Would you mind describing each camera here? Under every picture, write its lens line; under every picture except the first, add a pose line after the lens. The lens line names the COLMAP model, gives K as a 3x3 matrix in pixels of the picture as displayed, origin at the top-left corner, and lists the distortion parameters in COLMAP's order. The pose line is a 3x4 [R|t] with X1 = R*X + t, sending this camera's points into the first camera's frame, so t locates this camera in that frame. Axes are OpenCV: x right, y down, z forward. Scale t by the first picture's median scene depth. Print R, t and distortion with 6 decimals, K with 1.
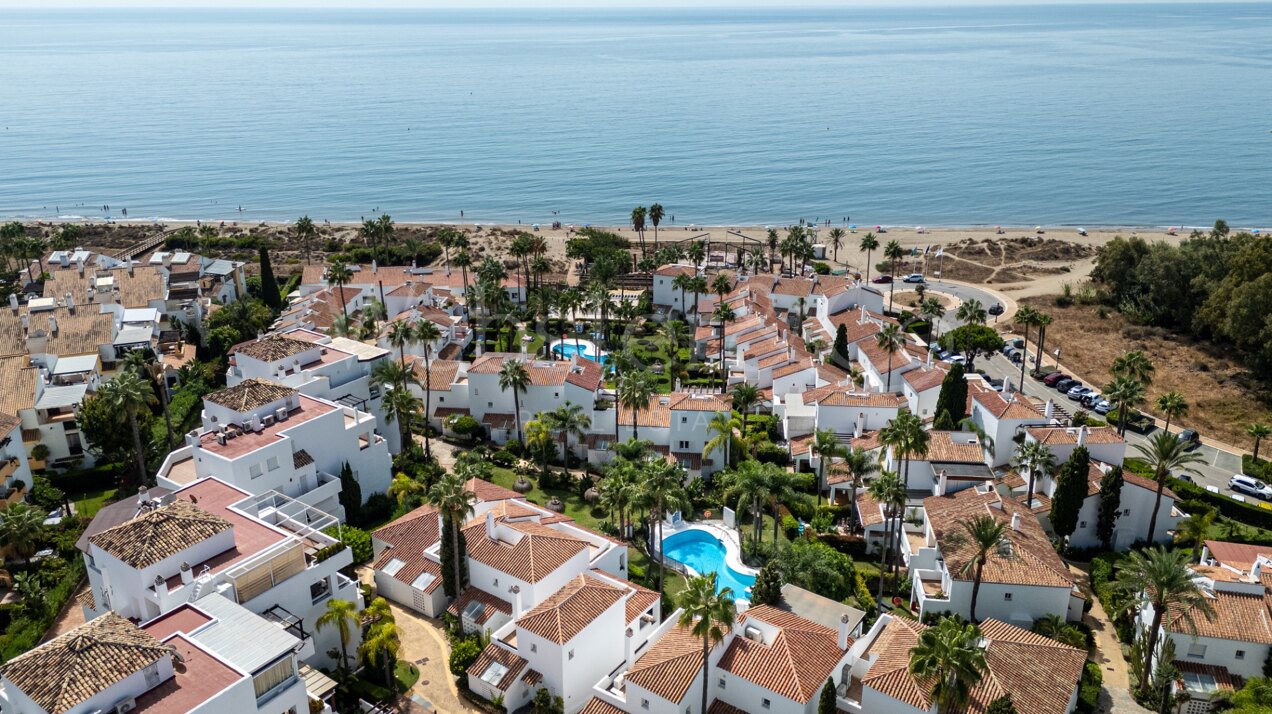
lens RADIAL K [[939.7, 0, 636.0], [0, 939.7, 357.0], [0, 0, 1]] dist [0.090888, -0.085642]
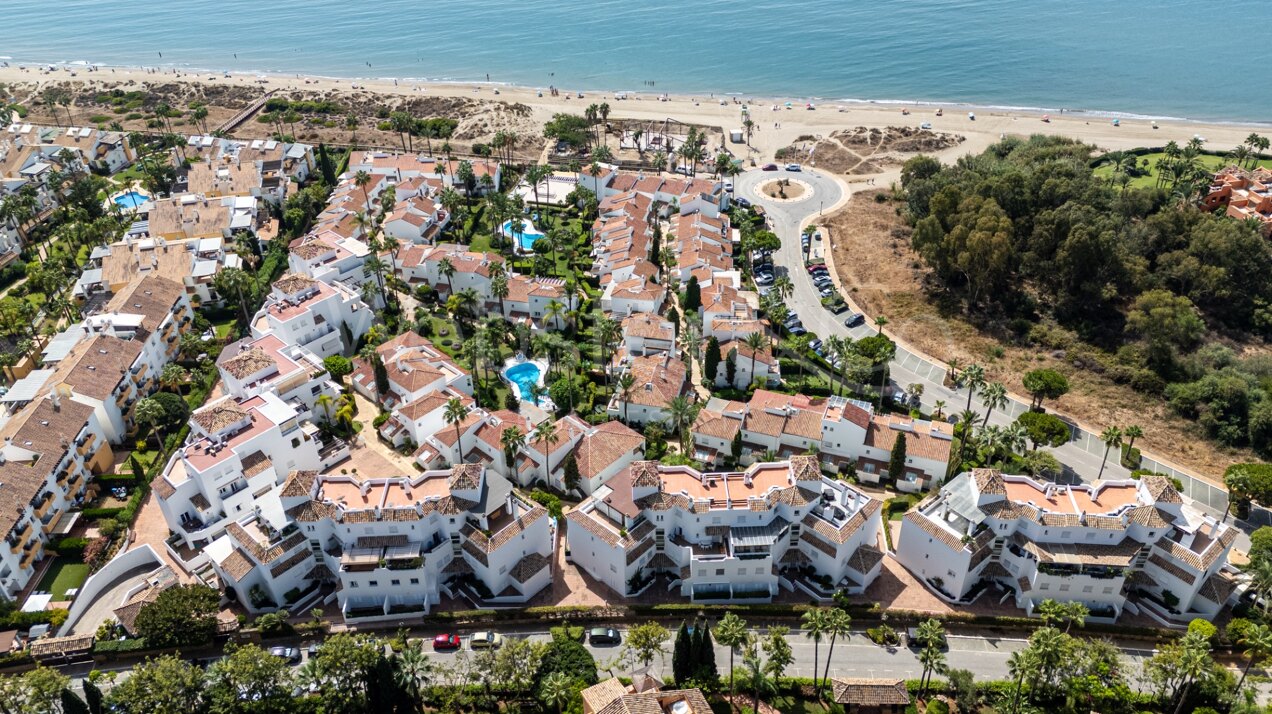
lens RADIAL K [[939.7, 0, 636.0], [0, 939.7, 357.0], [0, 0, 1]] dist [0.090888, -0.085642]
pose [[0.991366, 0.064317, -0.114270, 0.478956], [-0.033678, 0.967101, 0.252152, -0.302323], [0.126728, -0.246127, 0.960917, -0.752969]]
